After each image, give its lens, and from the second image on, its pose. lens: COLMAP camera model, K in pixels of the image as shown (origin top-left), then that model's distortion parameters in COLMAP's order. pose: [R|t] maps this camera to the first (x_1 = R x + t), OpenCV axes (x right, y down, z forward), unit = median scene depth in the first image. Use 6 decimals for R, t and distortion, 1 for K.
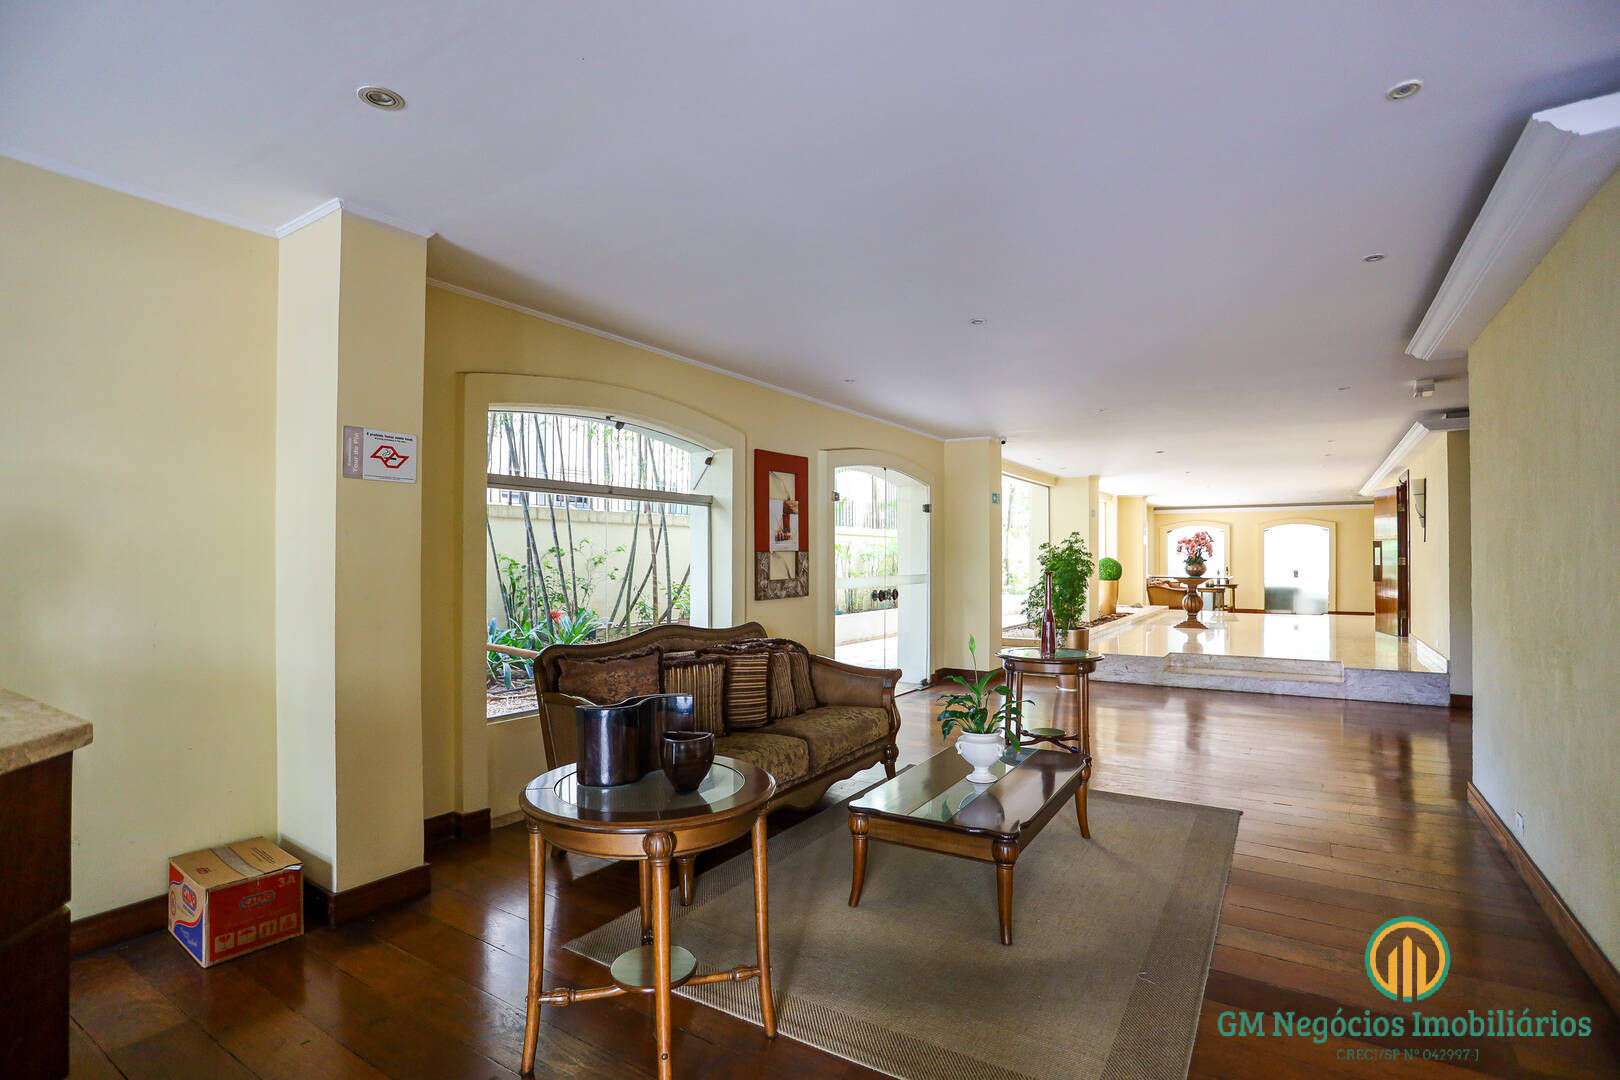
lens RADIAL K [[786.6, 0, 822.8], [0, 786.6, 553.7], [0, 0, 1]] dist [-0.073299, 0.032375]
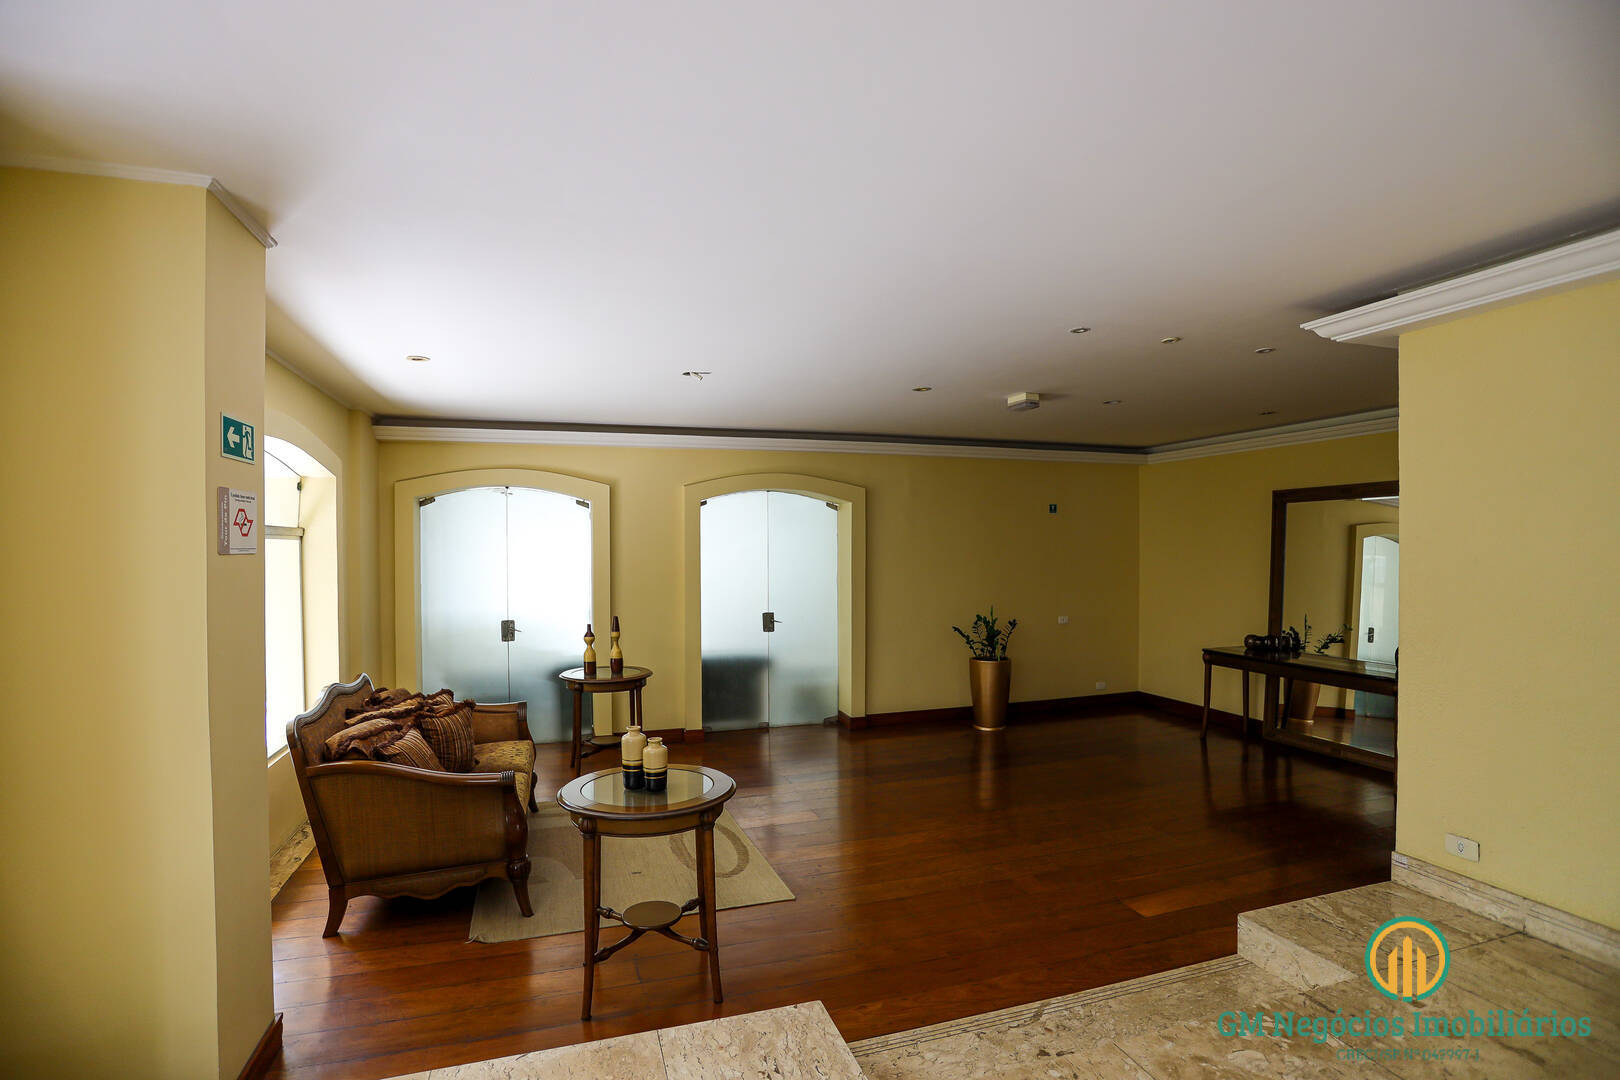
lens RADIAL K [[786.6, 0, 822.8], [0, 786.6, 553.7], [0, 0, 1]] dist [-0.073299, 0.032375]
pose [[0.643778, -0.006330, 0.765186, 0.342538], [-0.002629, 0.999942, 0.010485, -0.011665], [-0.765208, -0.008762, 0.643724, 0.742216]]
